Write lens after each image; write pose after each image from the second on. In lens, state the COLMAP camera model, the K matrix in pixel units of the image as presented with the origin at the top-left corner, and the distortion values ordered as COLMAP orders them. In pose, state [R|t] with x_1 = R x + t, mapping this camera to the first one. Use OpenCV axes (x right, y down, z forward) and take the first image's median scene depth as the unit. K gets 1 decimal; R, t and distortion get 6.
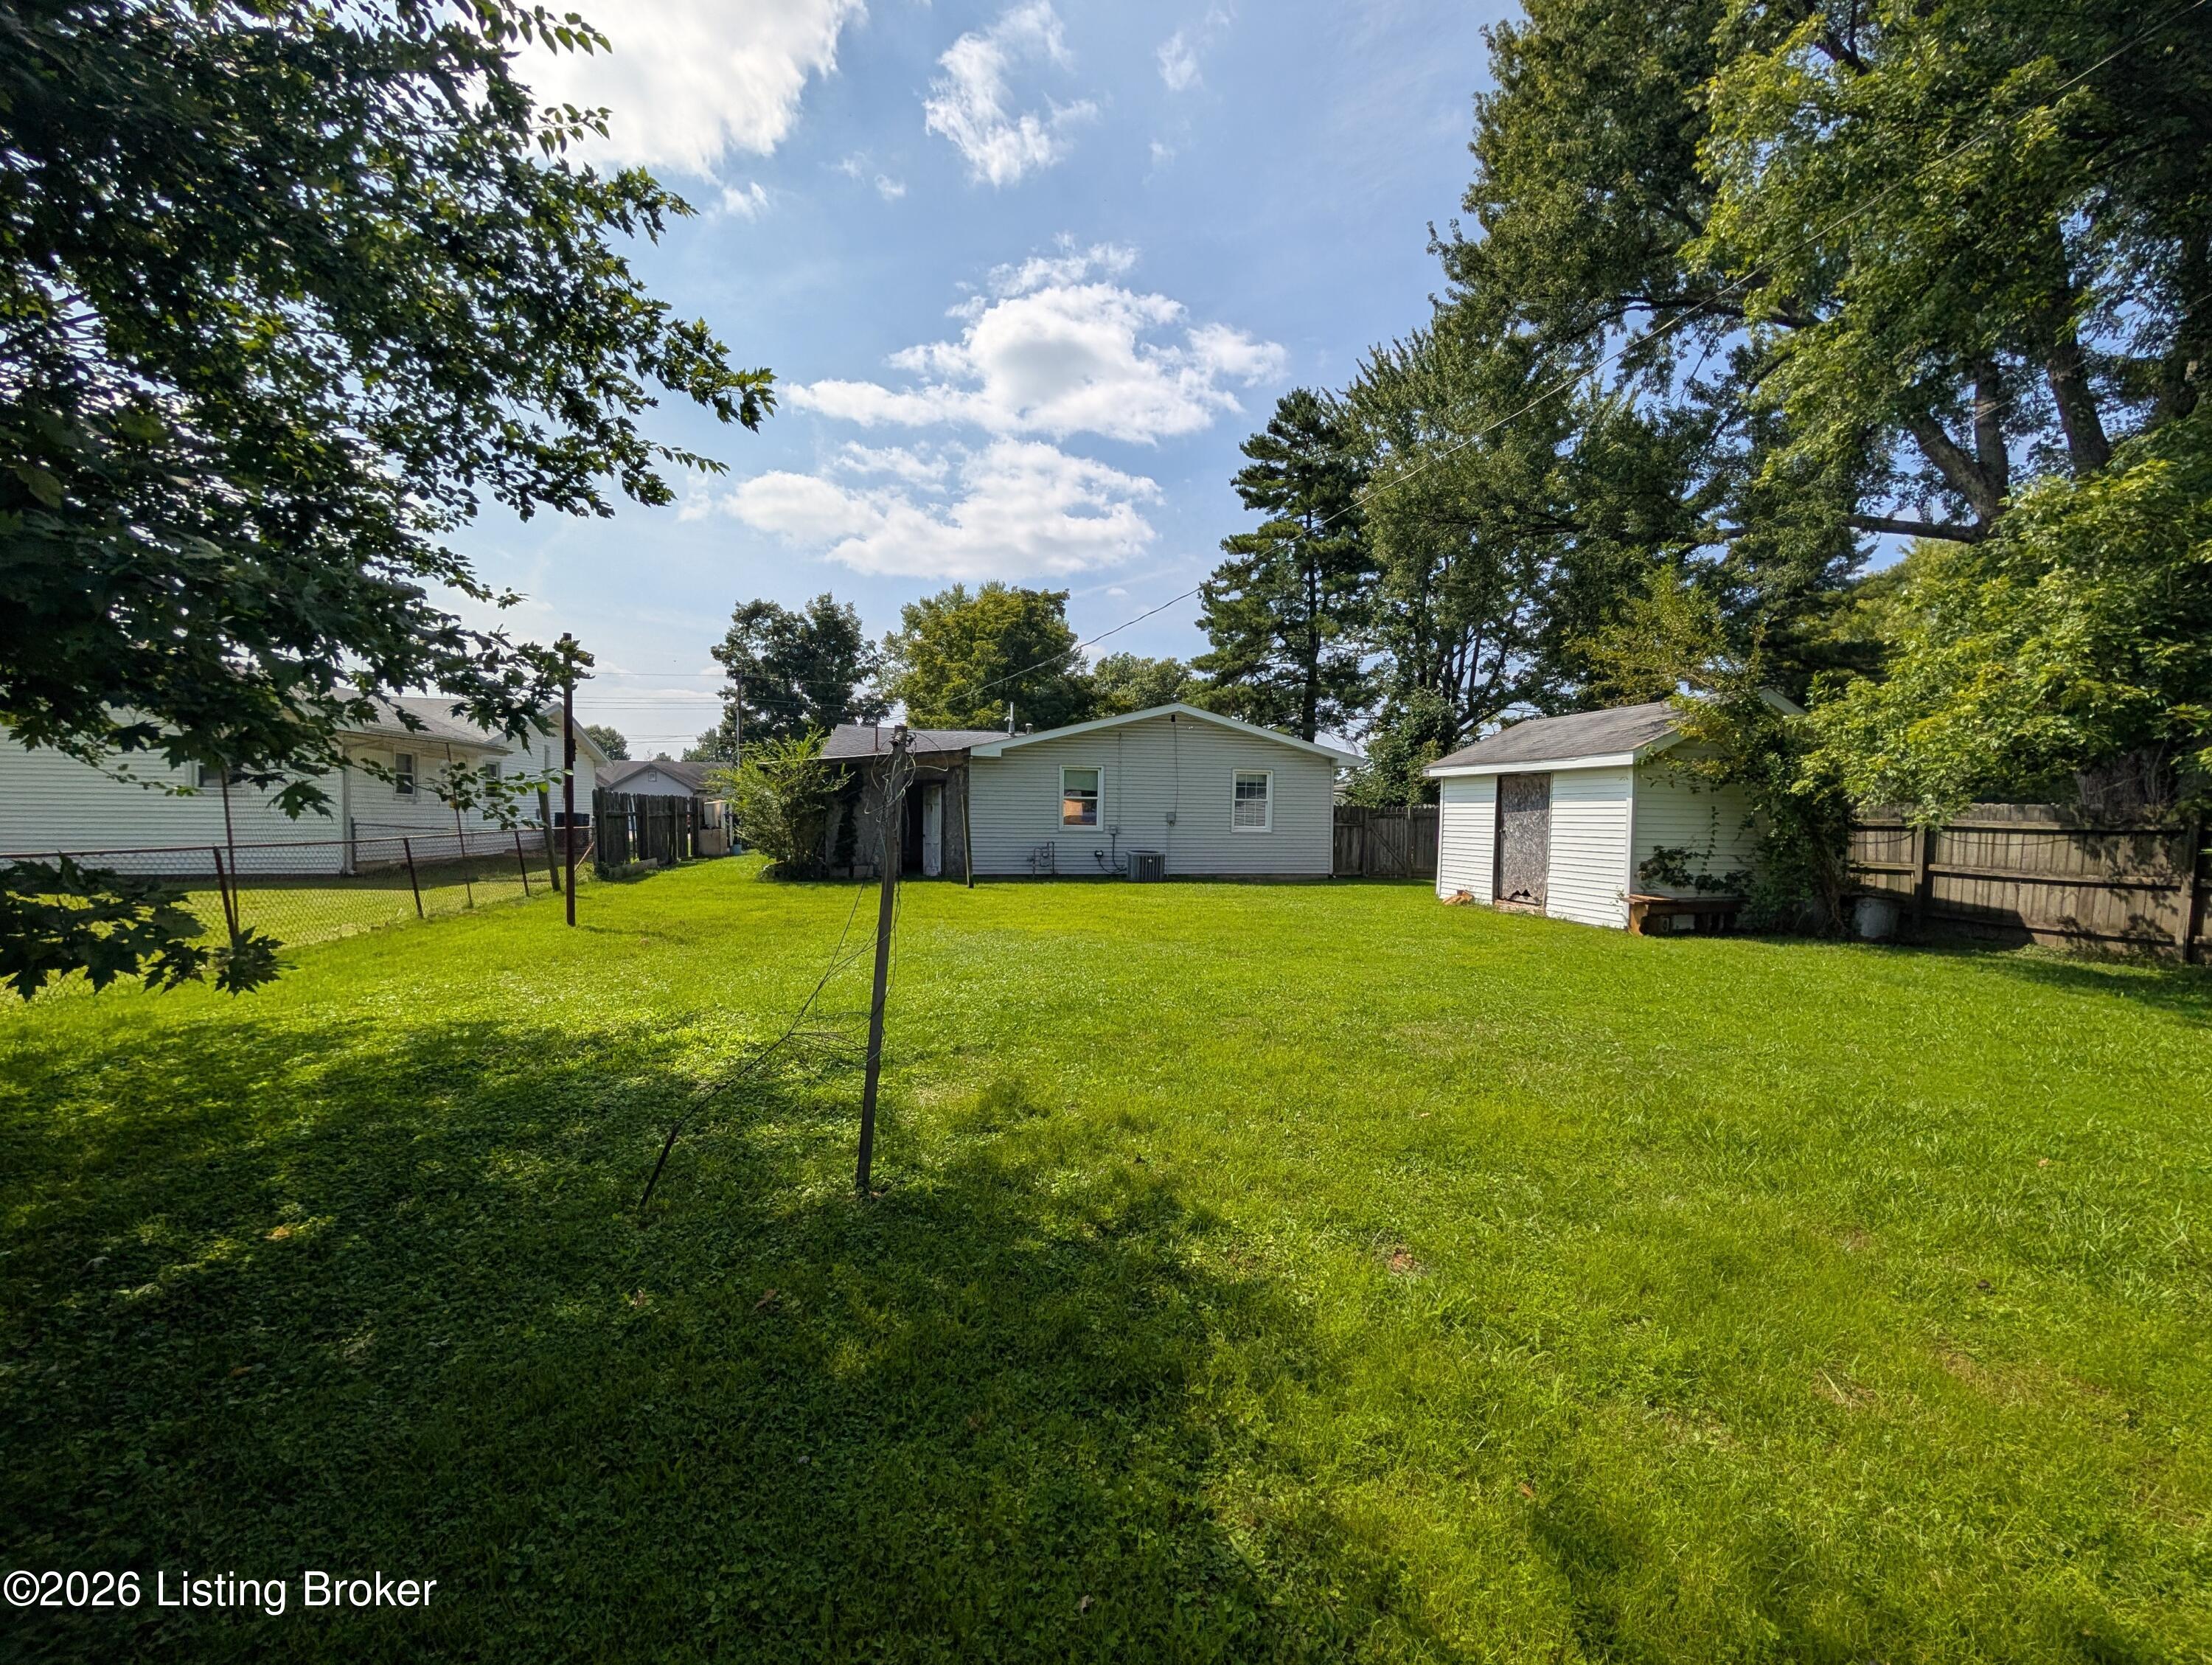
lens RADIAL K [[838.8, 0, 1101.0], [0, 838.8, 843.2], [0, 0, 1]] dist [-0.000465, 0.000229]
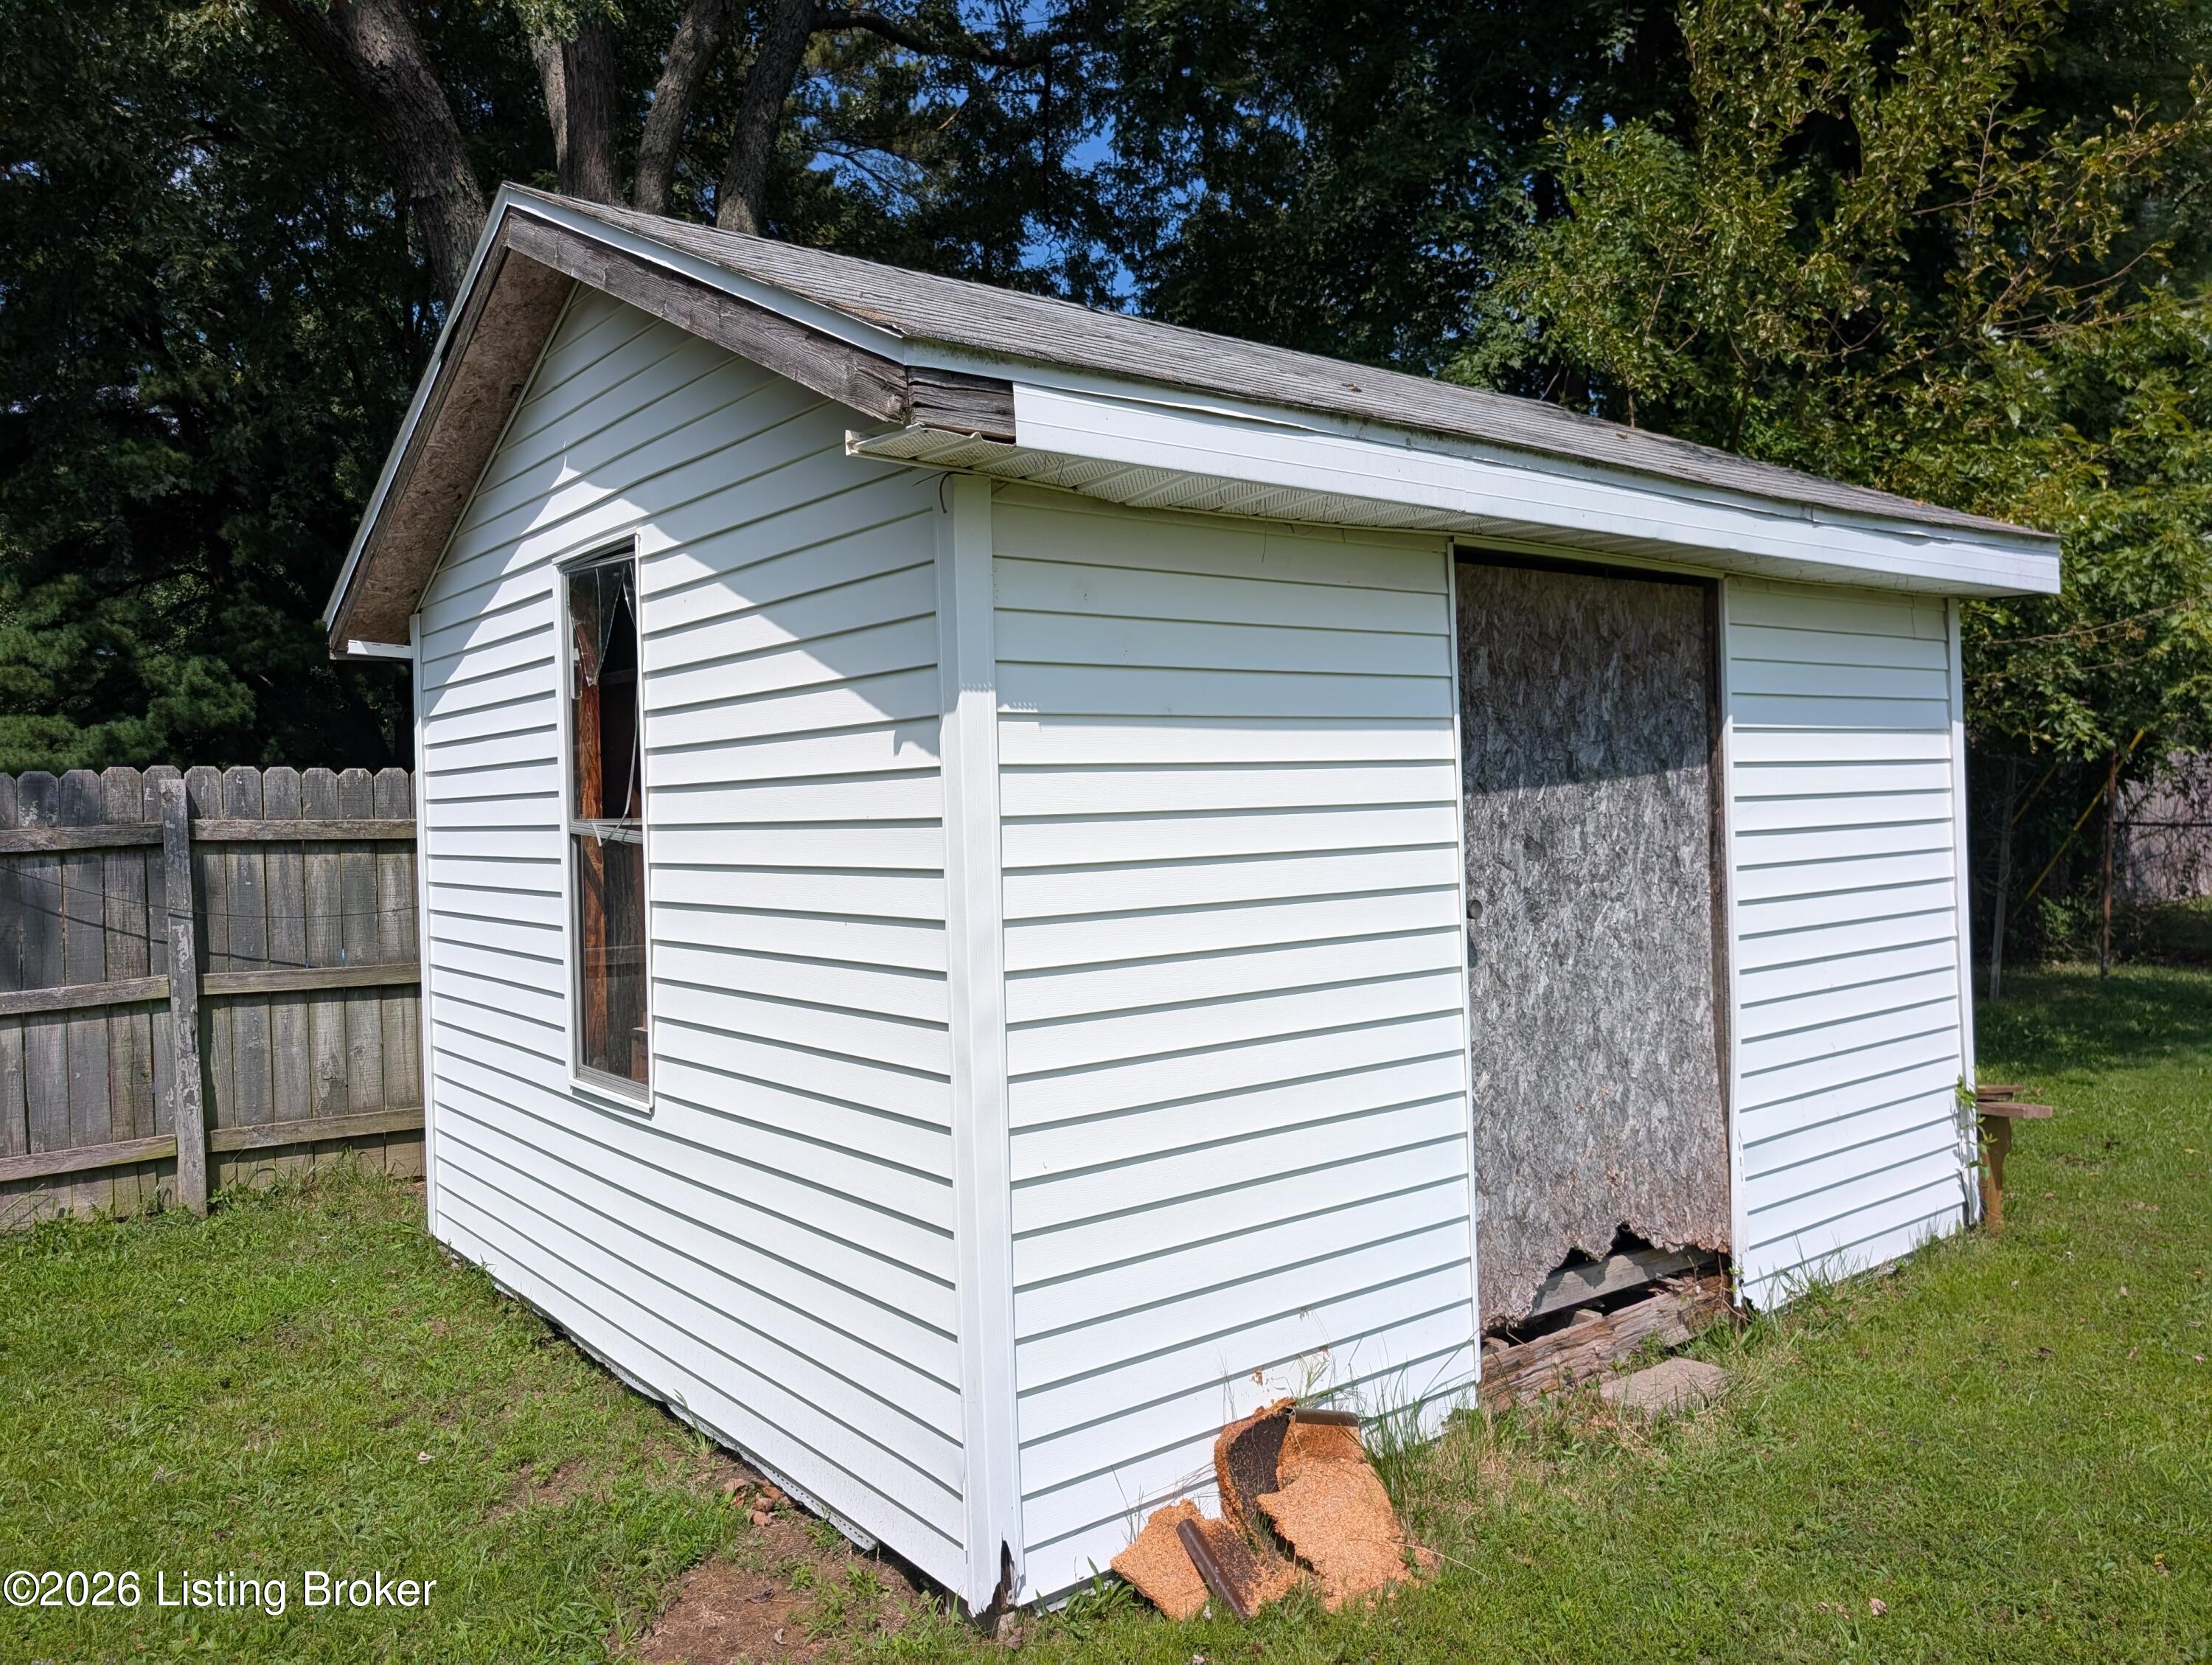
lens RADIAL K [[1593.4, 0, 1105.3], [0, 1593.4, 832.9], [0, 0, 1]] dist [0.011887, -0.005117]
pose [[-0.420491, -0.023606, 0.906990, 0.233309], [0.052336, 0.997366, 0.050222, -0.046449], [-0.905786, 0.068586, -0.418148, 1.157956]]
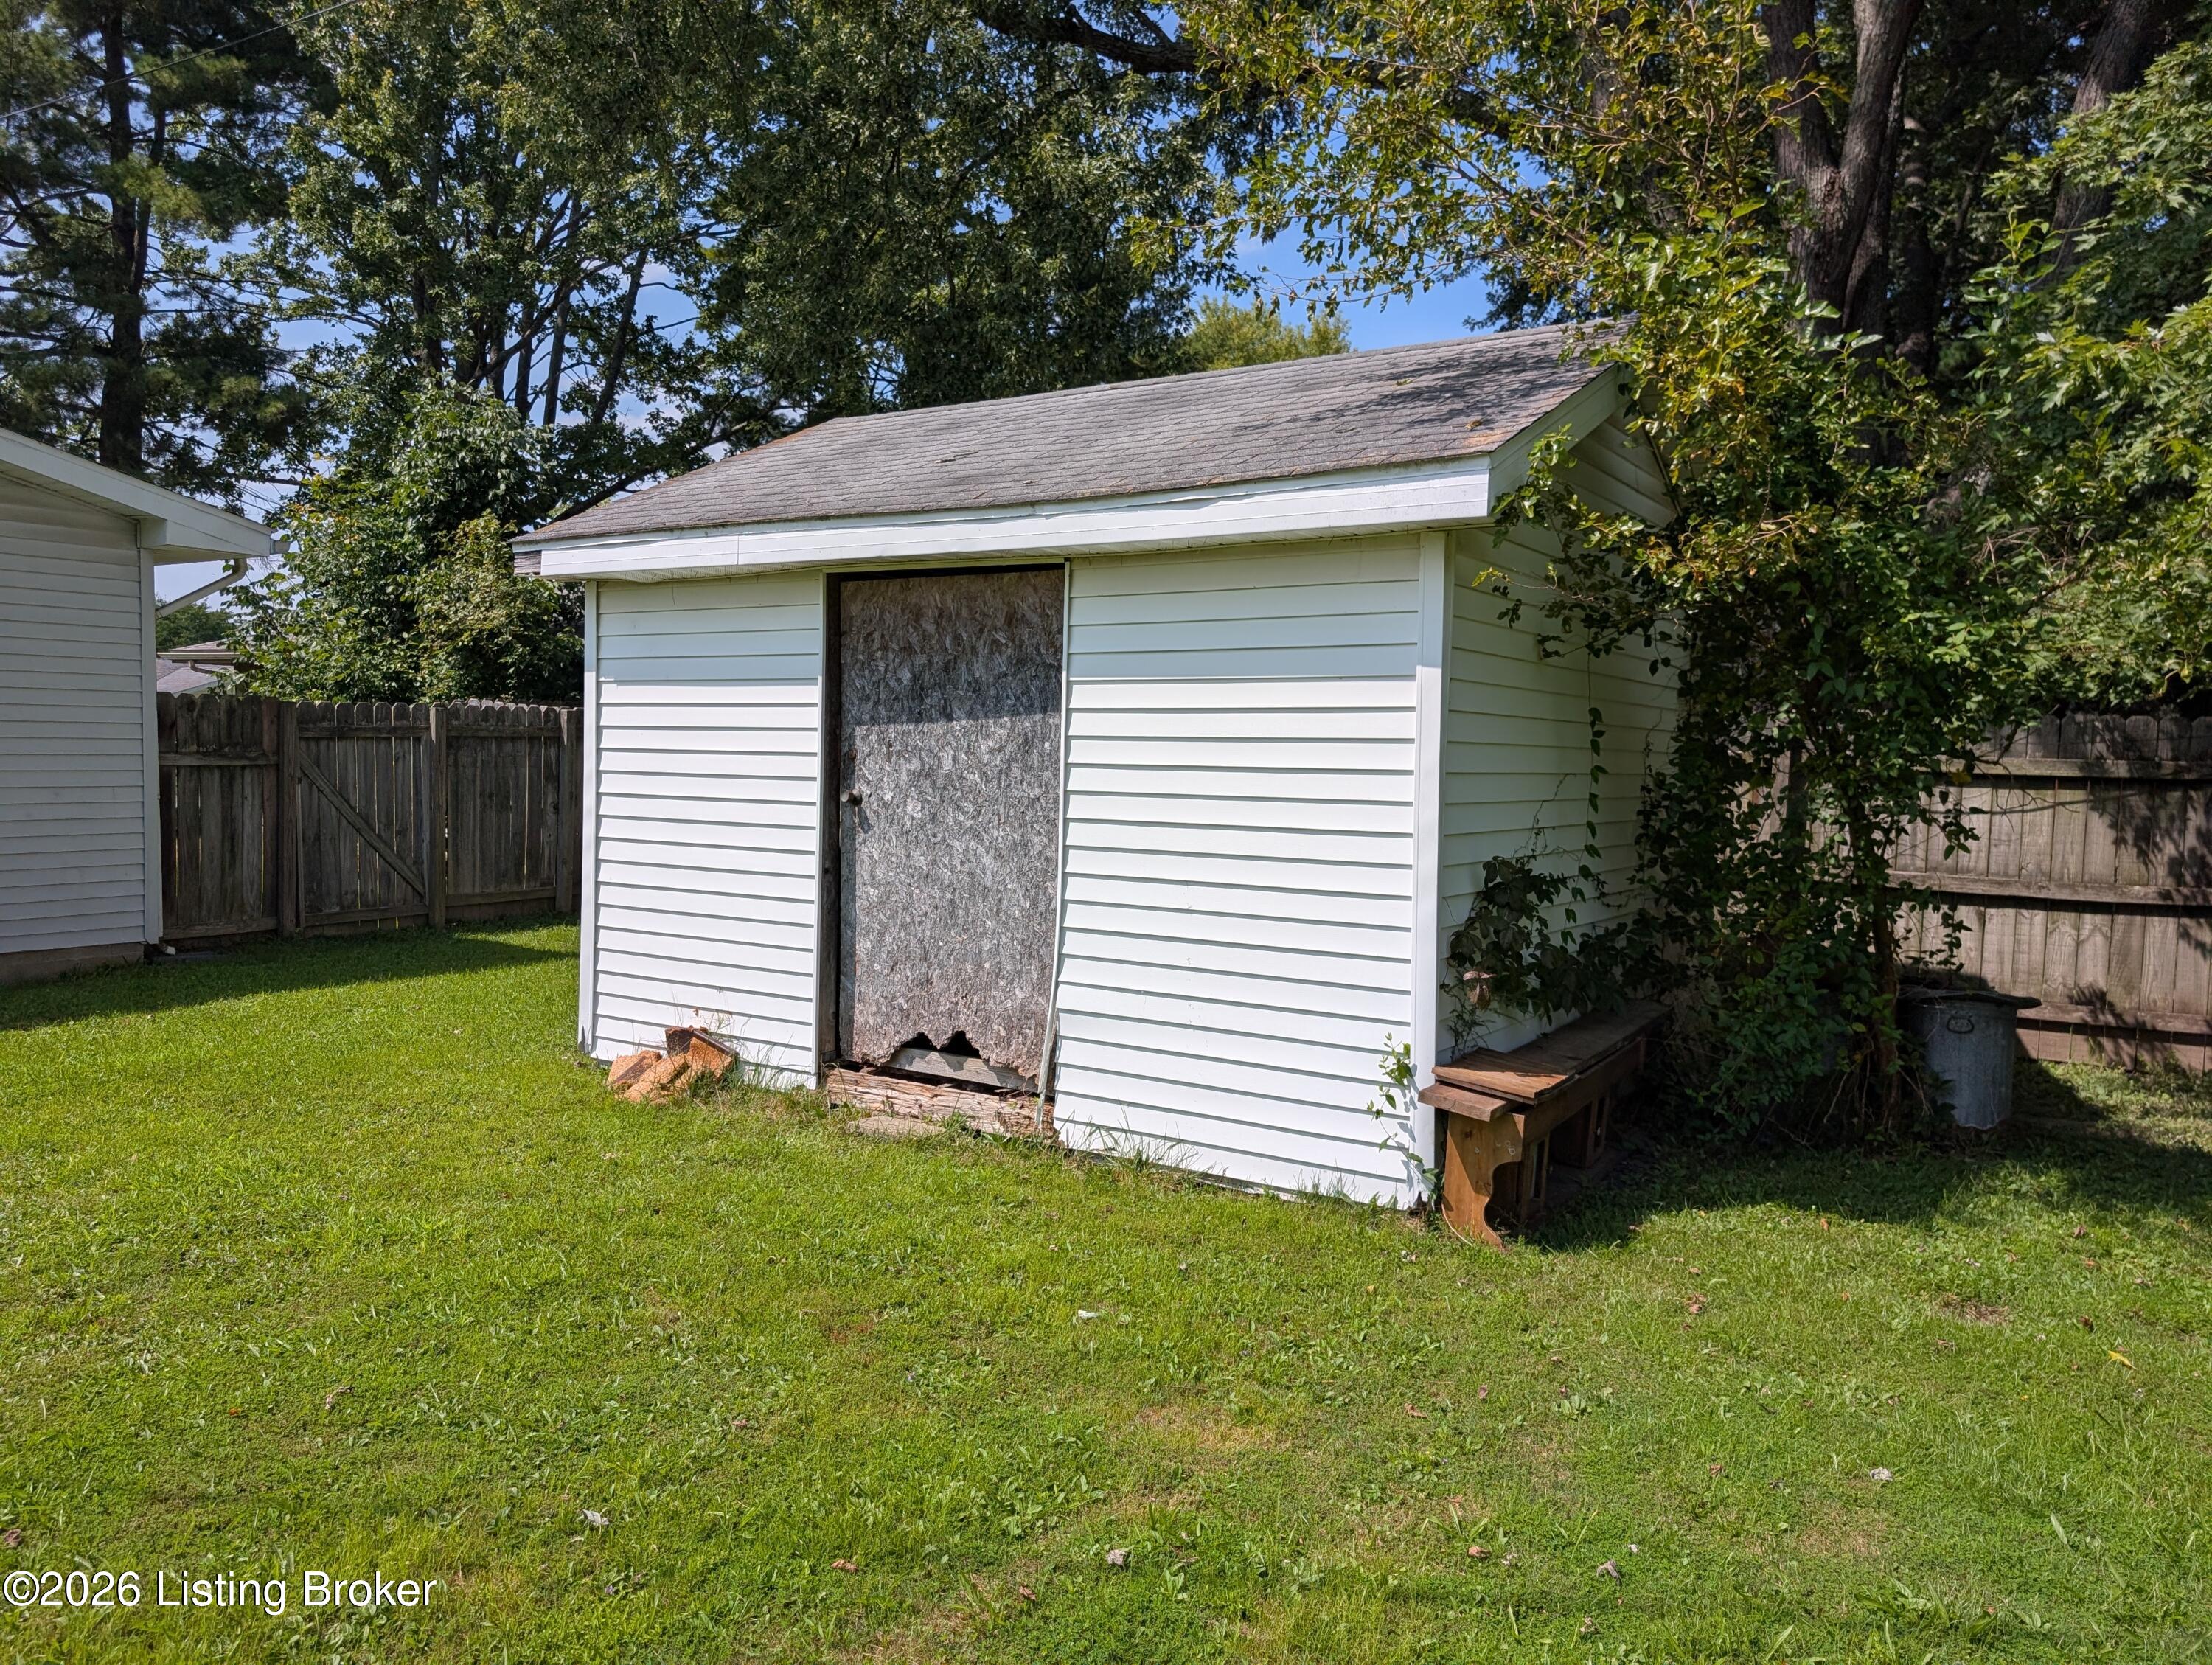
lens RADIAL K [[1593.4, 0, 1100.2], [0, 1593.4, 828.1], [0, 0, 1]] dist [0.011887, -0.005117]
pose [[0.721405, -0.036592, 0.691546, 0.196316], [0.016350, 0.999225, 0.035816, -0.020764], [-0.692321, -0.014531, 0.721444, 0.588549]]
